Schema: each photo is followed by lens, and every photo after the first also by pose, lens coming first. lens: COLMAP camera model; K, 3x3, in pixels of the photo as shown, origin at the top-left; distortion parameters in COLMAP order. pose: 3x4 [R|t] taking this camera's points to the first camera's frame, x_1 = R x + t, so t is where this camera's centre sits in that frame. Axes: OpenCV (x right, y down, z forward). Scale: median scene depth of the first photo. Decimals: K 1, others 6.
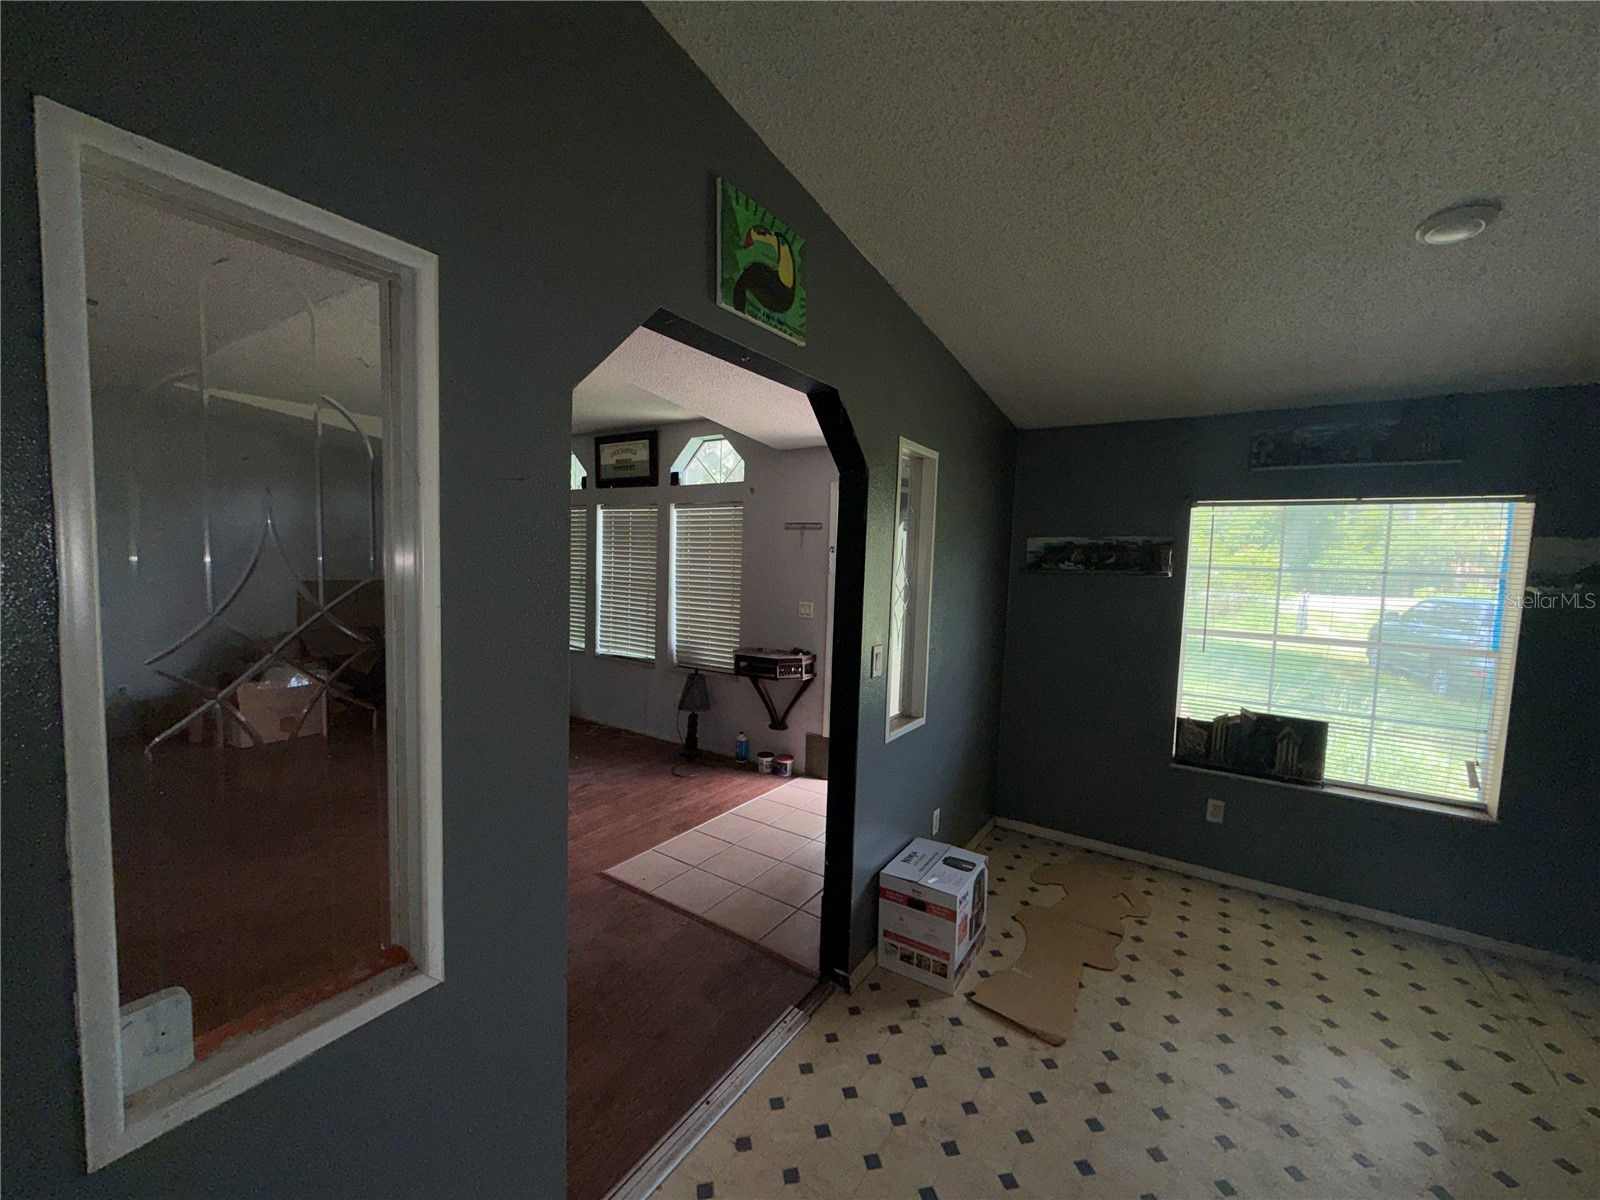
lens RADIAL K [[640.9, 0, 800.9], [0, 640.9, 595.4], [0, 0, 1]] dist [0.002645, 0.000130]
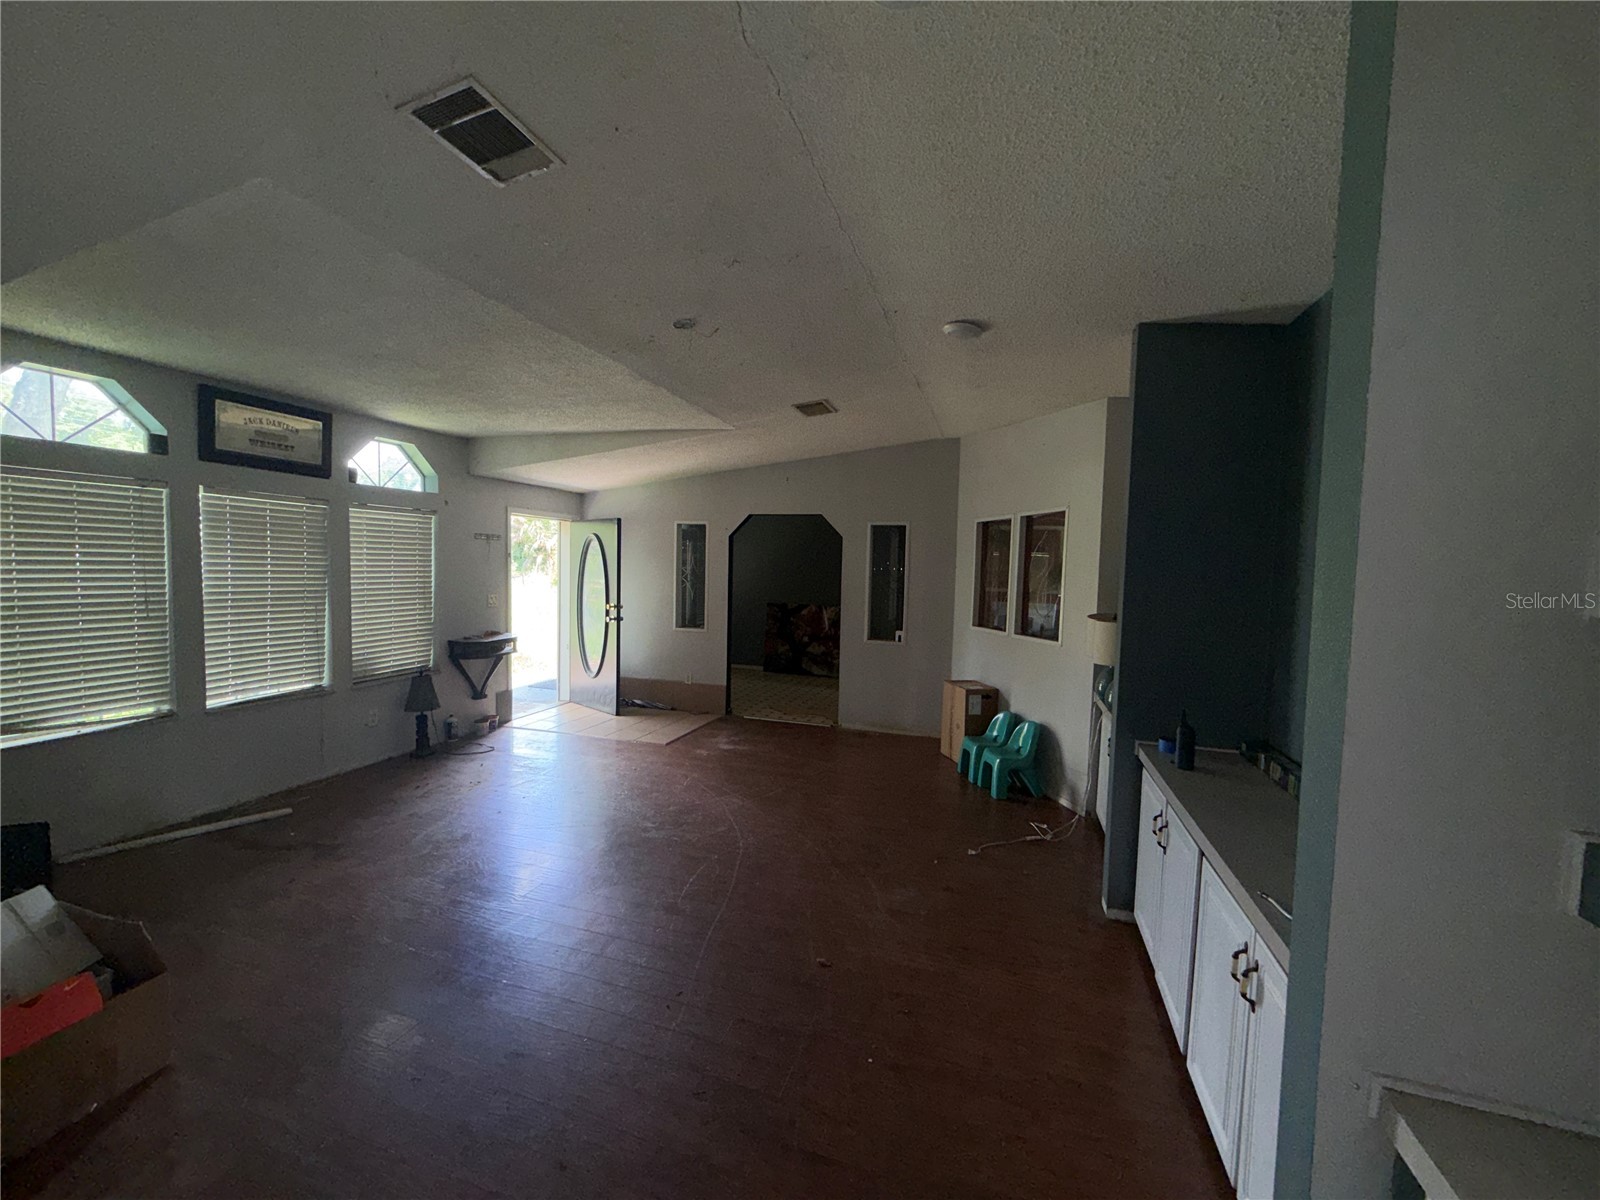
lens RADIAL K [[640.9, 0, 795.9], [0, 640.9, 600.5], [0, 0, 1]] dist [0.002645, 0.000130]
pose [[-0.262329, -0.084190, 0.961299, -1.236018], [0.031735, 0.994895, 0.095792, -0.073627], [-0.964456, 0.055636, -0.258318, 0.642910]]
